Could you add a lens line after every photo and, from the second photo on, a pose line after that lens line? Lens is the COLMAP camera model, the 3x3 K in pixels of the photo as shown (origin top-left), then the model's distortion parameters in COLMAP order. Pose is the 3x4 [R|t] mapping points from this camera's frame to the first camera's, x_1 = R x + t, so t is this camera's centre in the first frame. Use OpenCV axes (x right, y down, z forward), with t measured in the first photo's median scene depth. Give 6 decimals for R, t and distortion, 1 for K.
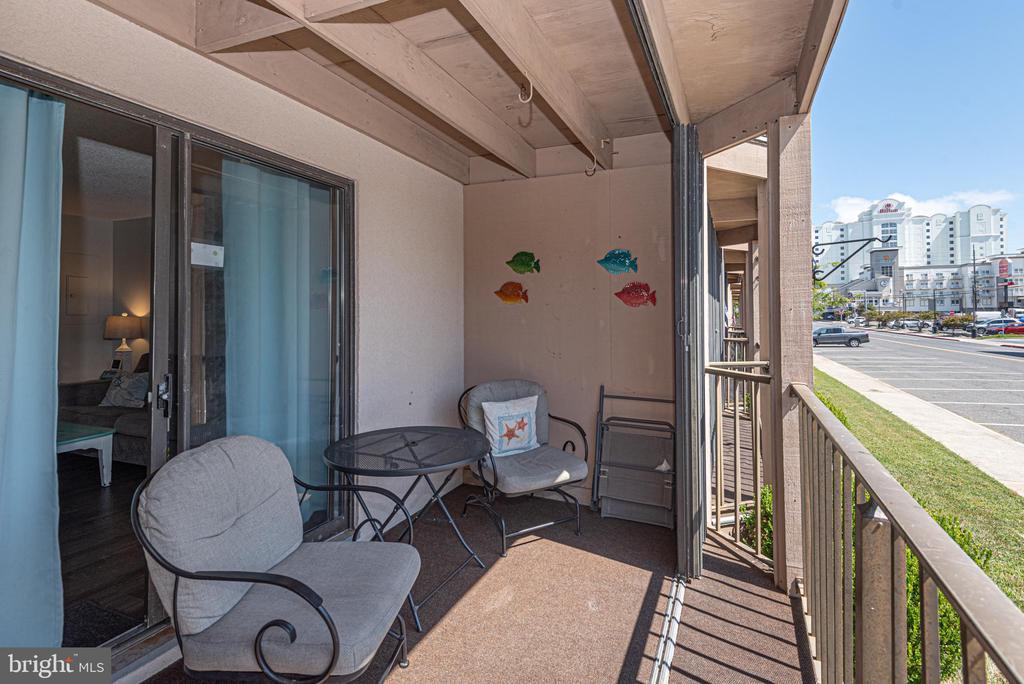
lens RADIAL K [[477.5, 0, 545.8], [0, 477.5, 312.4], [0, 0, 1]] dist [0.035856, -0.025009]
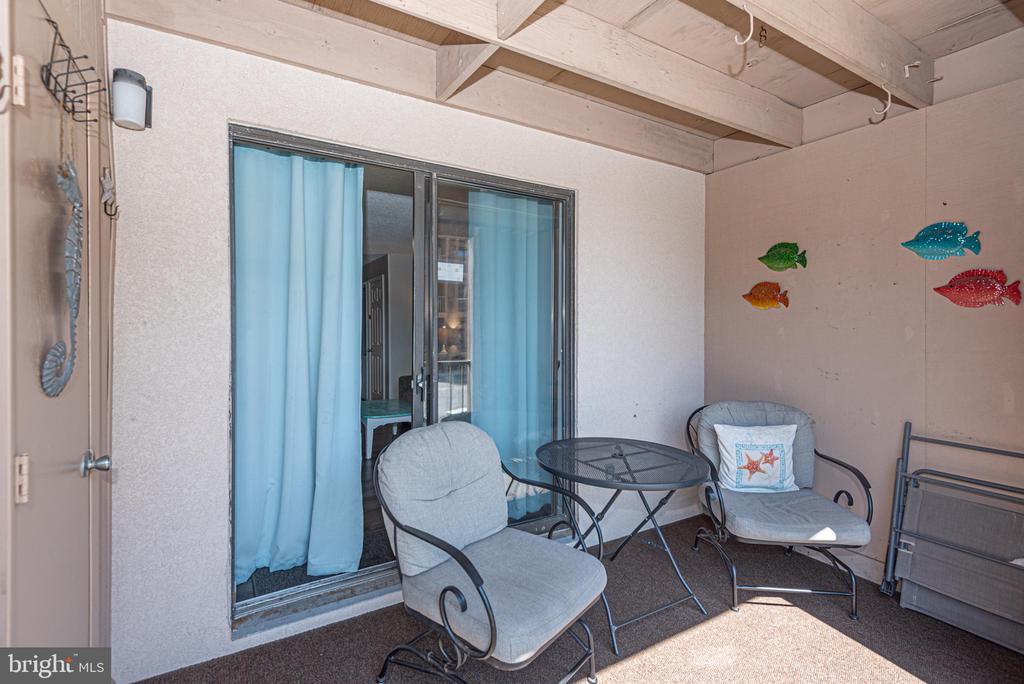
lens RADIAL K [[475.3, 0, 488.4], [0, 475.3, 338.2], [0, 0, 1]] dist [0.035689, -0.022552]
pose [[0.783763, 0.010290, -0.620975, 0.089132], [0.002863, 0.999792, 0.020181, 0.018070], [0.621054, -0.017595, 0.783570, 0.088655]]
